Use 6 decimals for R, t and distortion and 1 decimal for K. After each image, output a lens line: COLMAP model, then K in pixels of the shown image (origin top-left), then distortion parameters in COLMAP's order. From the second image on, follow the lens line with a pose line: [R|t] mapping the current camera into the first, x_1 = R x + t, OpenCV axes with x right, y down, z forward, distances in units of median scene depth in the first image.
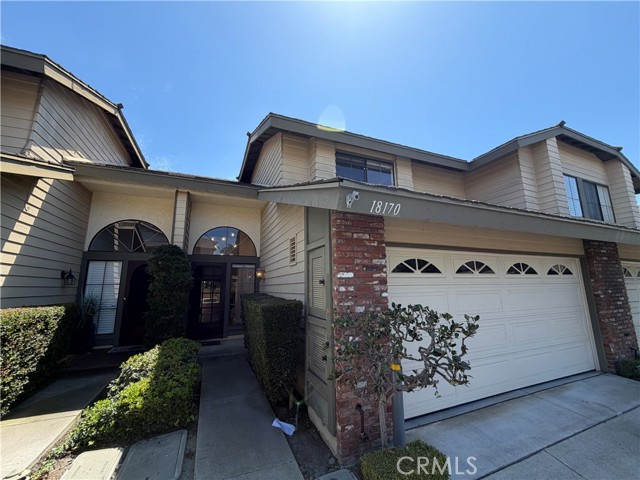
lens RADIAL K [[255.1, 0, 320.0], [0, 255.1, 240.0], [0, 0, 1]] dist [0.000824, 0.000332]
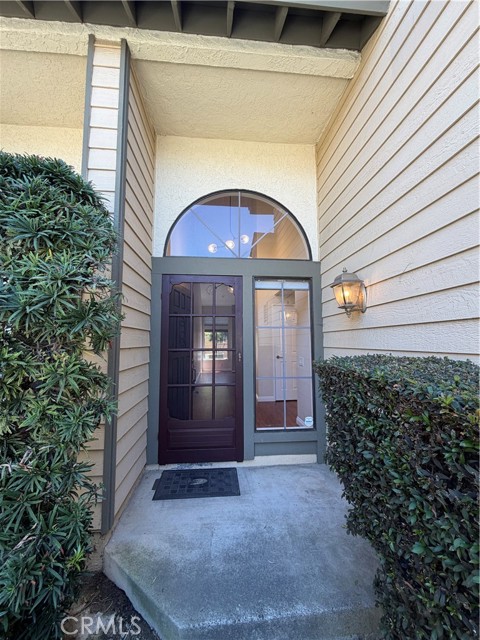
lens RADIAL K [[255.1, 0, 240.0], [0, 255.1, 320.0], [0, 0, 1]] dist [0.000824, 0.000332]
pose [[0.952261, -0.017621, -0.304775, -0.246204], [0.046633, 0.995013, 0.088177, 0.121738], [0.301701, -0.098180, 0.948334, 0.608521]]
